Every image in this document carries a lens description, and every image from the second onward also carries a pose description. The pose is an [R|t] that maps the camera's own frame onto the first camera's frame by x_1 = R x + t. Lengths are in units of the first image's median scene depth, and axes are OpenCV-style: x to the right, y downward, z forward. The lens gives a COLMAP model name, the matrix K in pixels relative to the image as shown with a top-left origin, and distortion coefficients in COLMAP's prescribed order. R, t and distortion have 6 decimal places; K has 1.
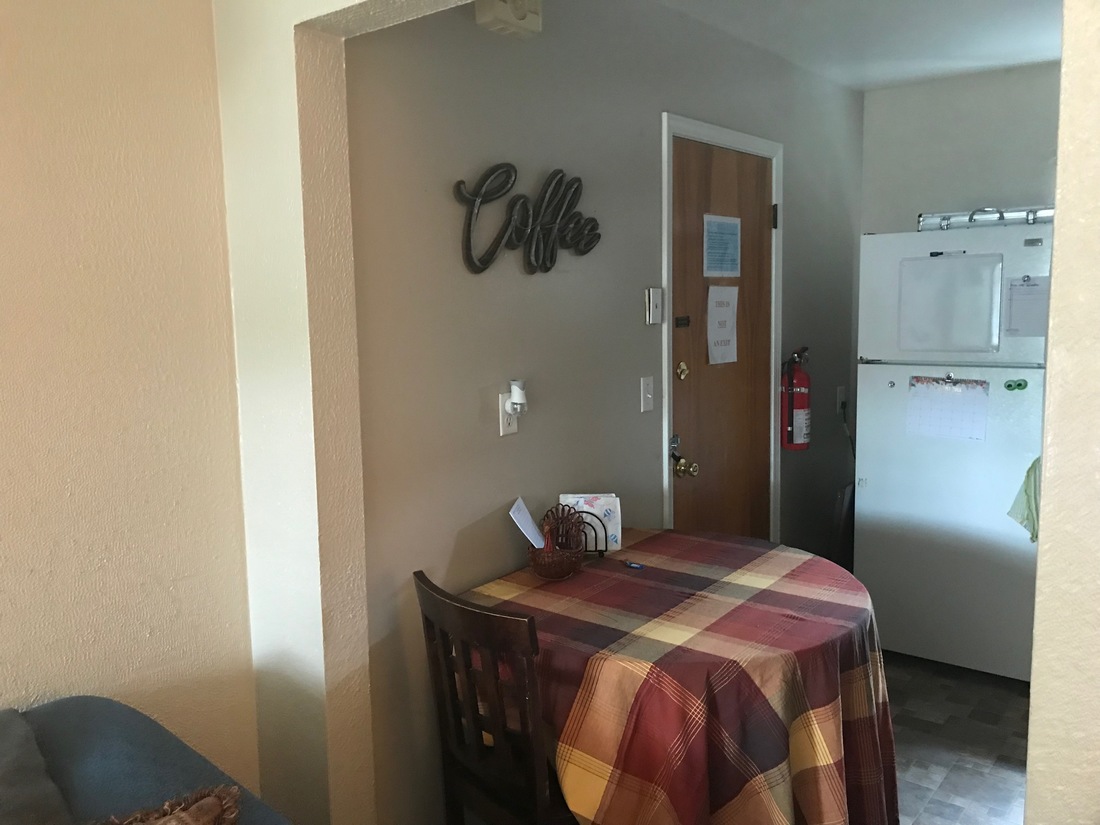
lens RADIAL K [[899.5, 0, 545.6], [0, 899.5, 409.3], [0, 0, 1]] dist [0.029895, -0.026953]
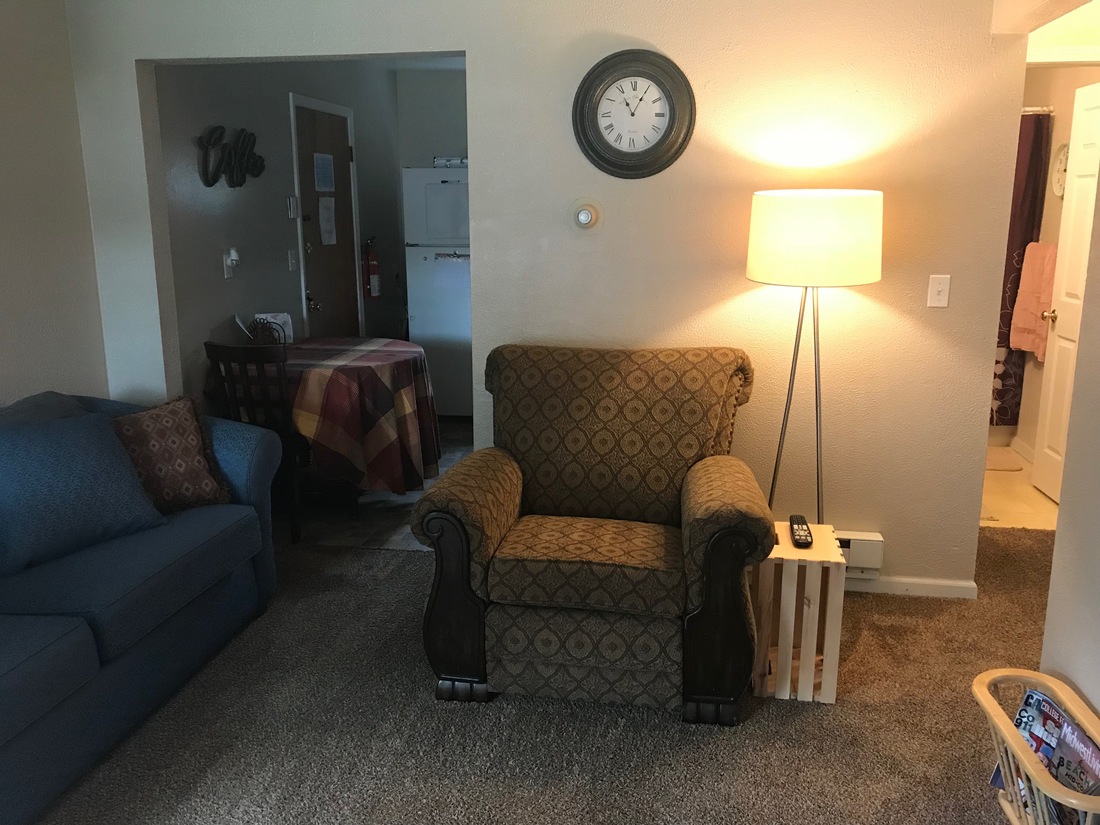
lens RADIAL K [[899.5, 0, 548.3], [0, 899.5, 411.5], [0, 0, 1]] dist [0.029895, -0.026953]
pose [[0.874926, -0.090789, 0.475670, -0.334085], [0.043774, 0.993074, 0.109027, 0.113122], [-0.482274, -0.074569, 0.872841, -0.831528]]
